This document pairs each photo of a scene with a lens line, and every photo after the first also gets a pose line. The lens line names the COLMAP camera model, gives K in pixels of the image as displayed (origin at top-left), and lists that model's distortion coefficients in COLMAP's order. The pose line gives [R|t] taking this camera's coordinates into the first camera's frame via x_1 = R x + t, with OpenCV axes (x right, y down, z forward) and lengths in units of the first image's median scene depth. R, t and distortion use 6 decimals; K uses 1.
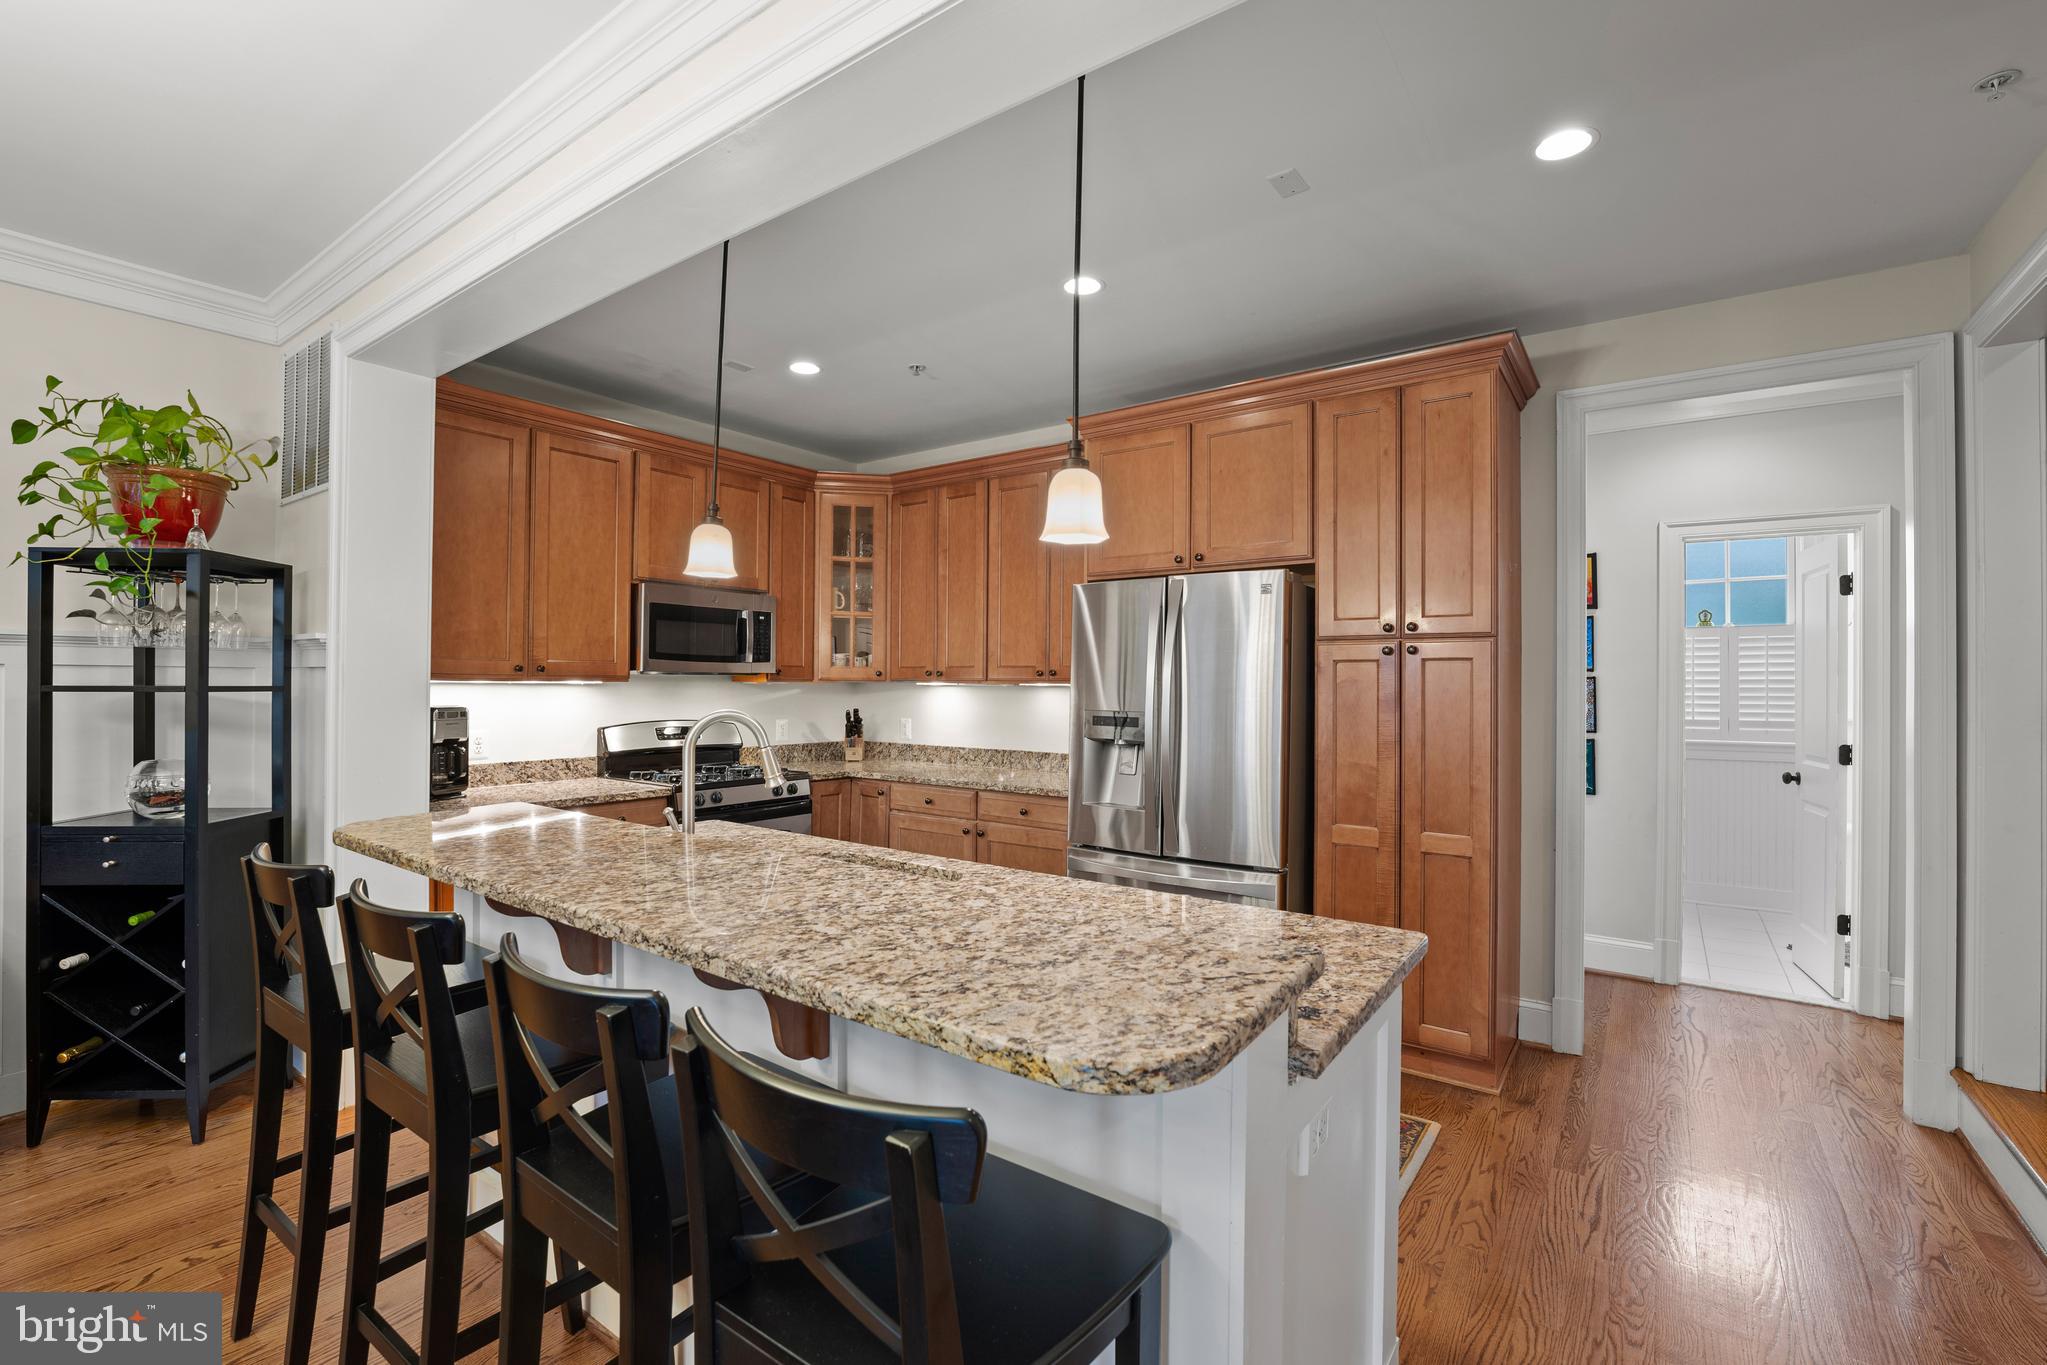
lens RADIAL K [[899.6, 0, 1028.5], [0, 899.6, 676.5], [0, 0, 1]] dist [-0.021531, 0.000039]
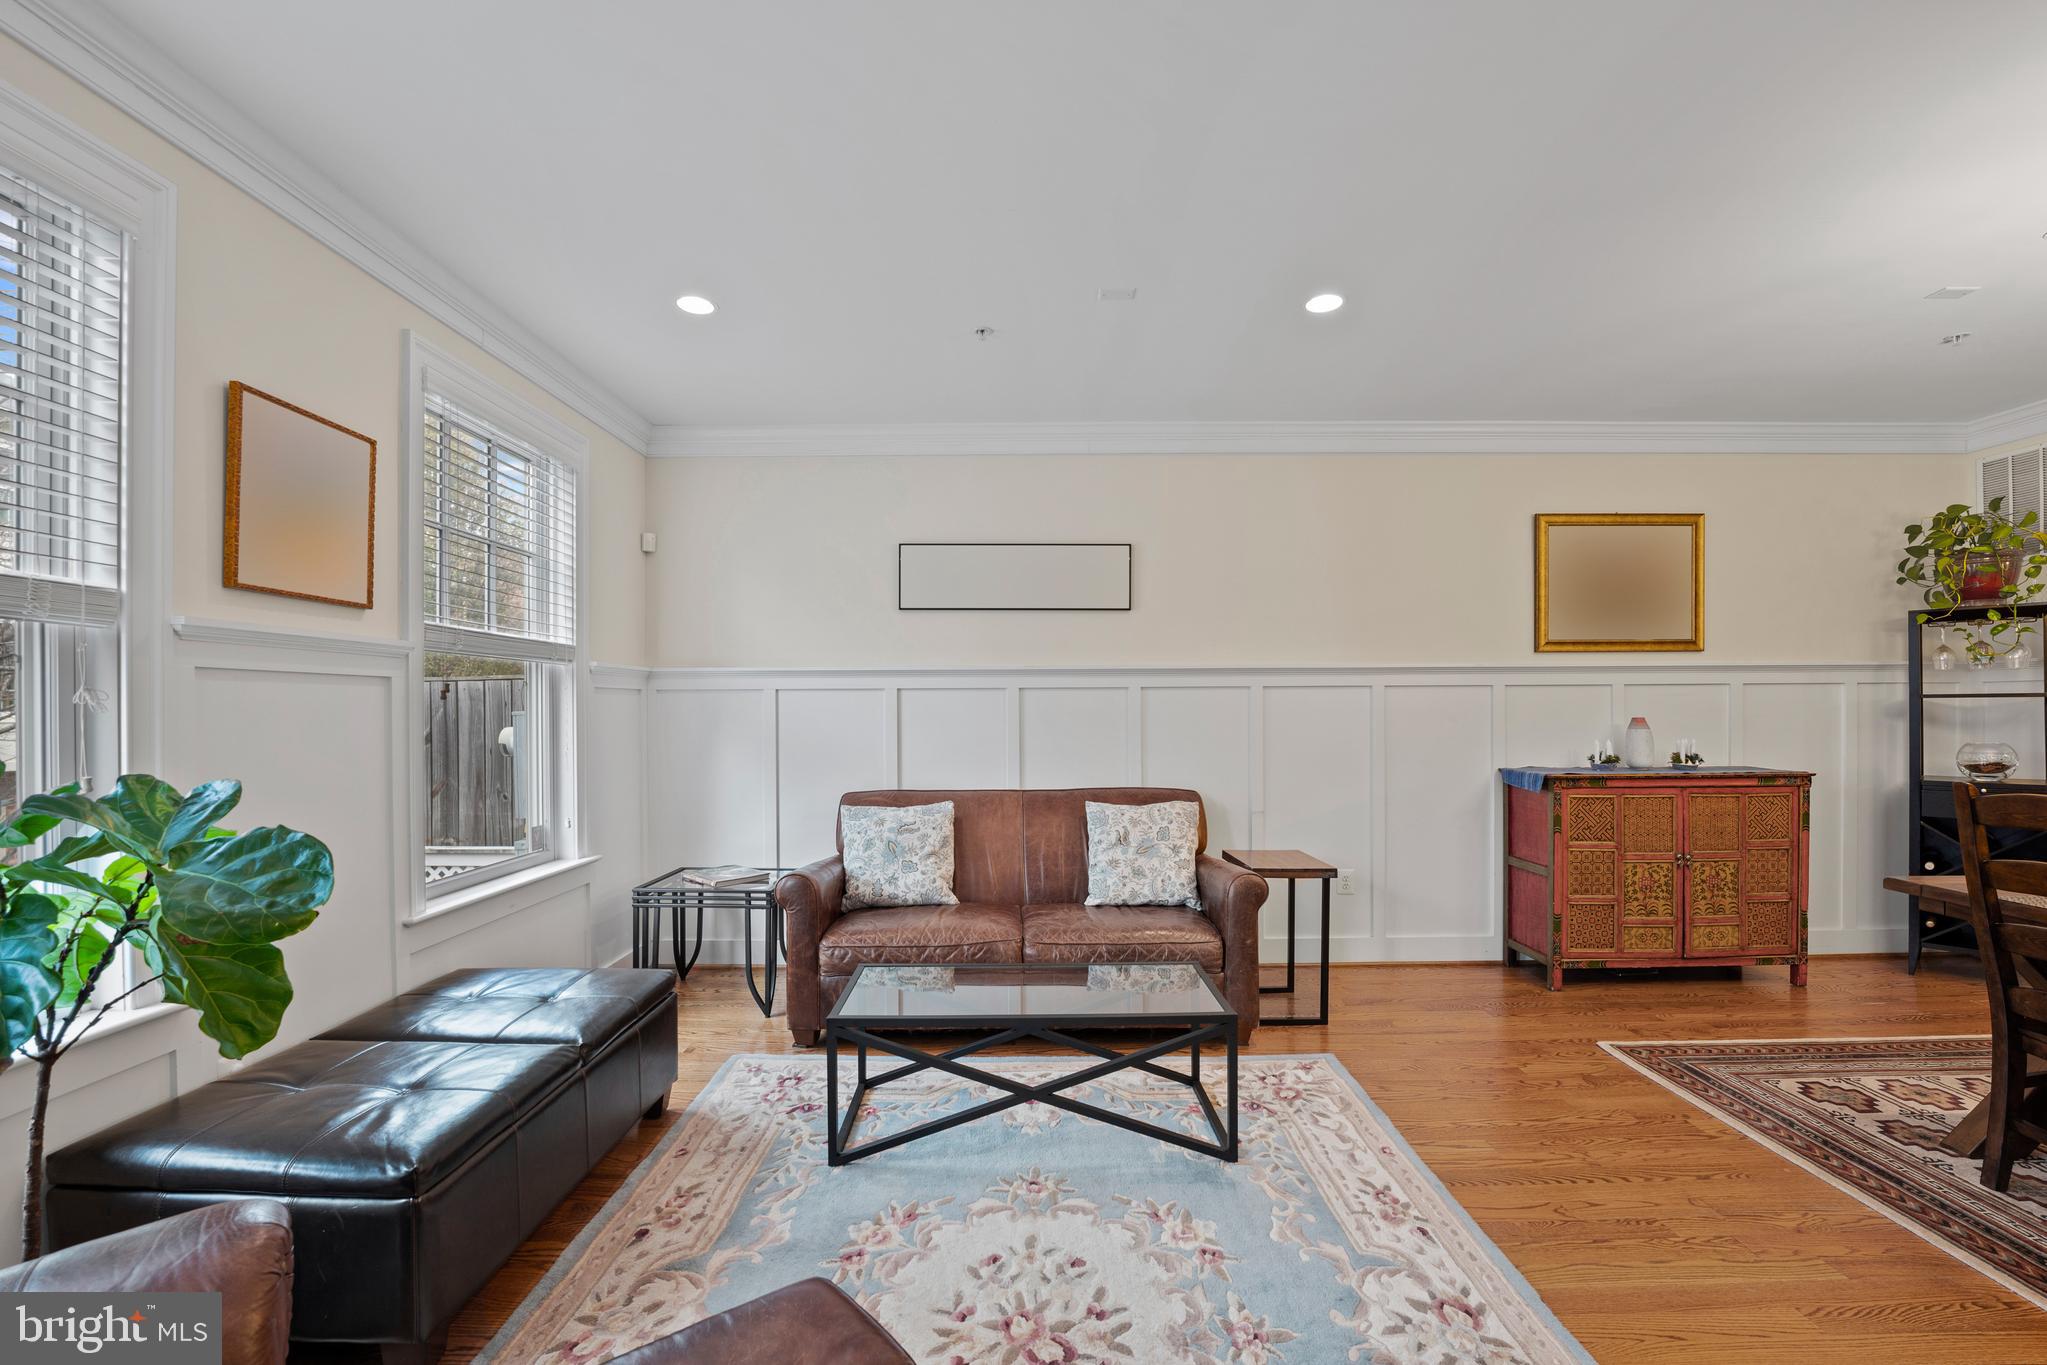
lens RADIAL K [[840.2, 0, 1021.9], [0, 840.2, 708.0], [0, 0, 1]] dist [-0.030729, 0.003846]
pose [[0.578069, -0.009913, -0.815928, -0.598005], [0.015823, 0.999874, -0.000938, 0.007764], [0.815834, -0.012368, 0.578153, -0.871463]]
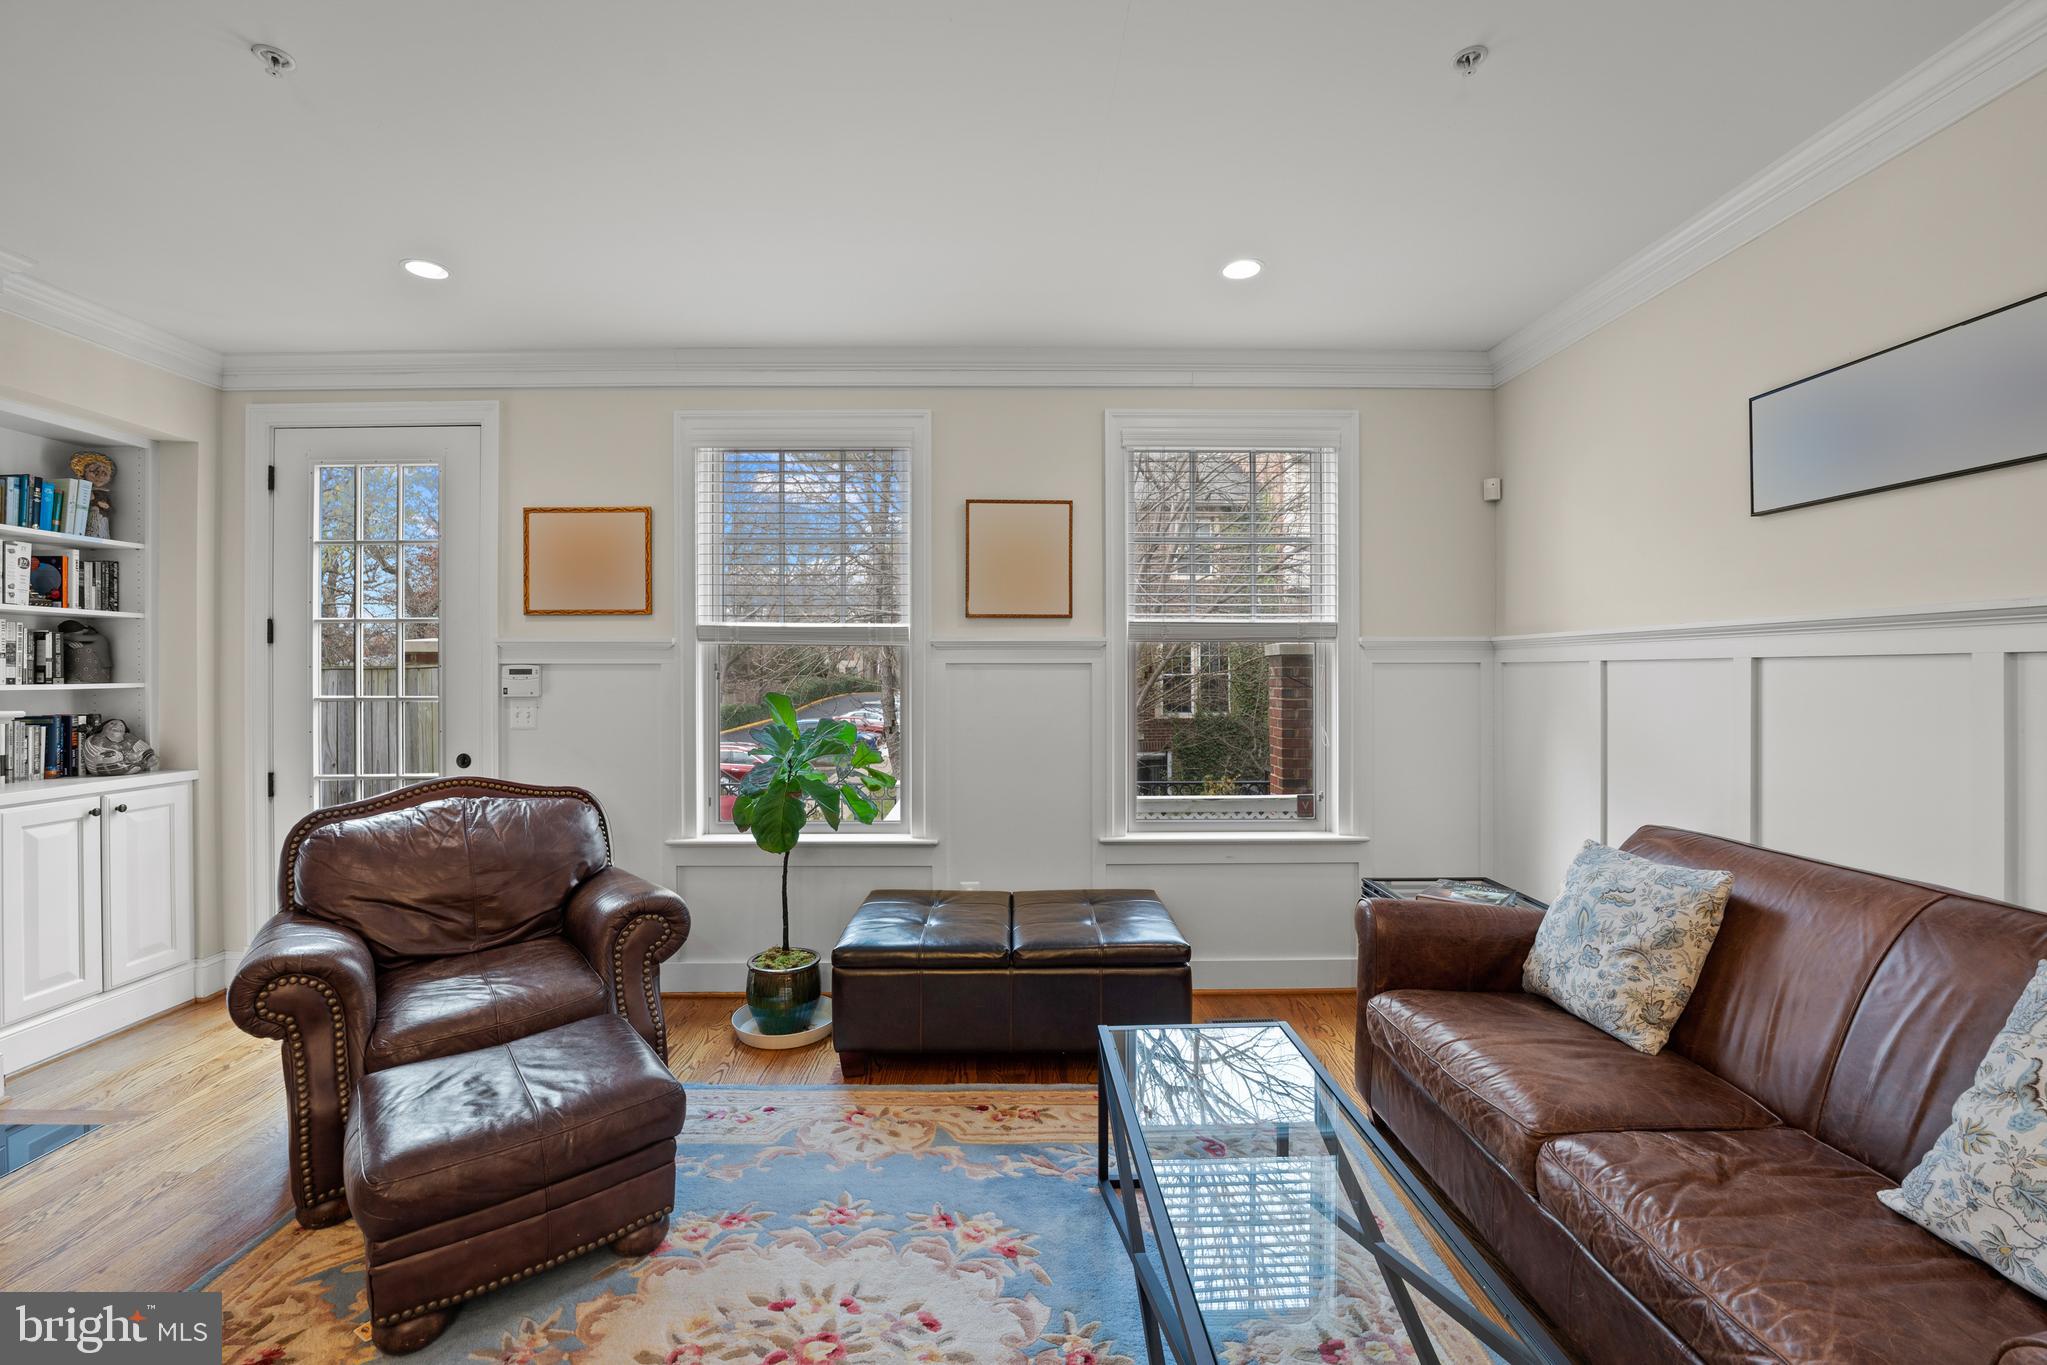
lens RADIAL K [[840.2, 0, 1018.4], [0, 840.2, 673.6], [0, 0, 1]] dist [-0.030729, 0.003846]
pose [[-0.805896, -0.003132, -0.592049, -0.808197], [0.002701, 0.999956, -0.008968, -0.006355], [0.592052, -0.008826, -0.805852, -0.165085]]
